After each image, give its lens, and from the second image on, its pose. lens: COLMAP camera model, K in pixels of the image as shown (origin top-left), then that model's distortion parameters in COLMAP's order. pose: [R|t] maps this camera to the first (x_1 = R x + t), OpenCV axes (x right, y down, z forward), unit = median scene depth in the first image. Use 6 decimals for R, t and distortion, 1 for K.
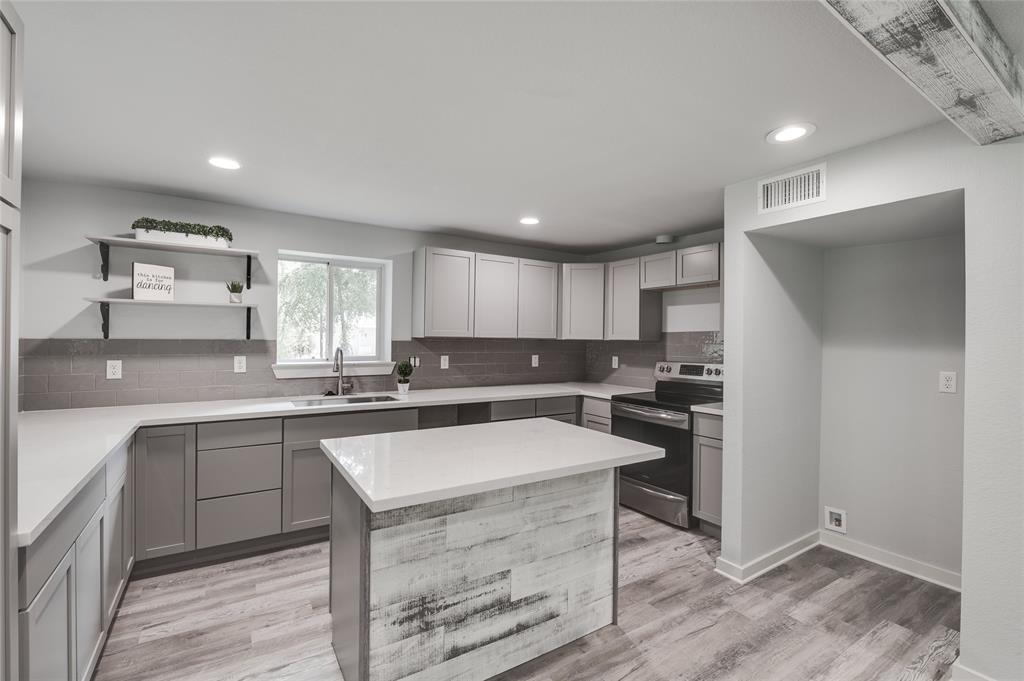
lens RADIAL K [[461.7, 0, 519.2], [0, 461.7, 334.6], [0, 0, 1]] dist [0.002783, -0.002810]
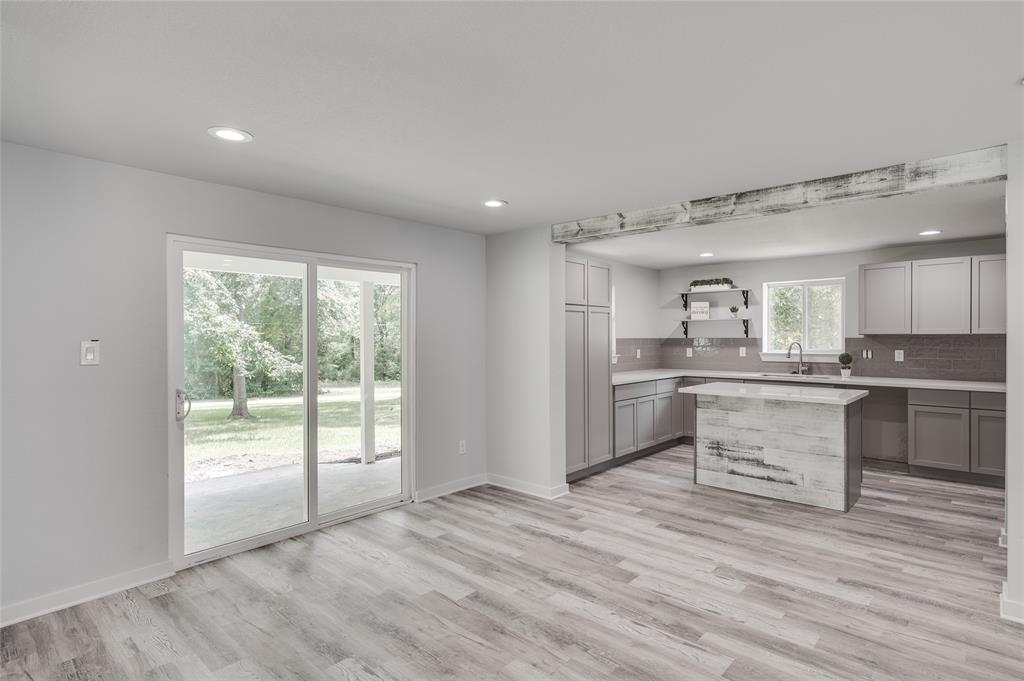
lens RADIAL K [[537.0, 0, 502.3], [0, 537.0, 347.9], [0, 0, 1]] dist [0.003599, -0.000966]
pose [[0.251028, 0.007094, -0.967954, 1.365774], [0.009778, 0.999904, 0.009864, 0.024506], [0.967931, -0.011941, 0.250934, -0.485003]]
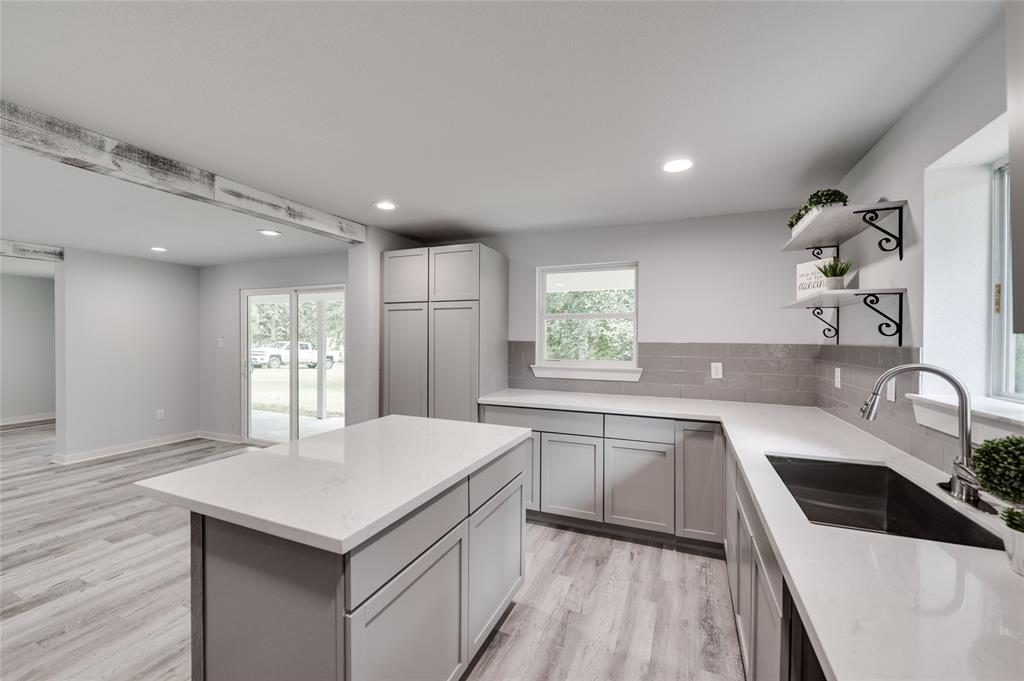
lens RADIAL K [[407.3, 0, 506.6], [0, 407.3, 346.4], [0, 0, 1]] dist [-0.002872, -0.000842]
pose [[-0.833613, -0.005629, -0.552320, 0.128475], [-0.013530, 0.999856, 0.010231, 0.014109], [0.552183, 0.016001, -0.833569, 1.368905]]
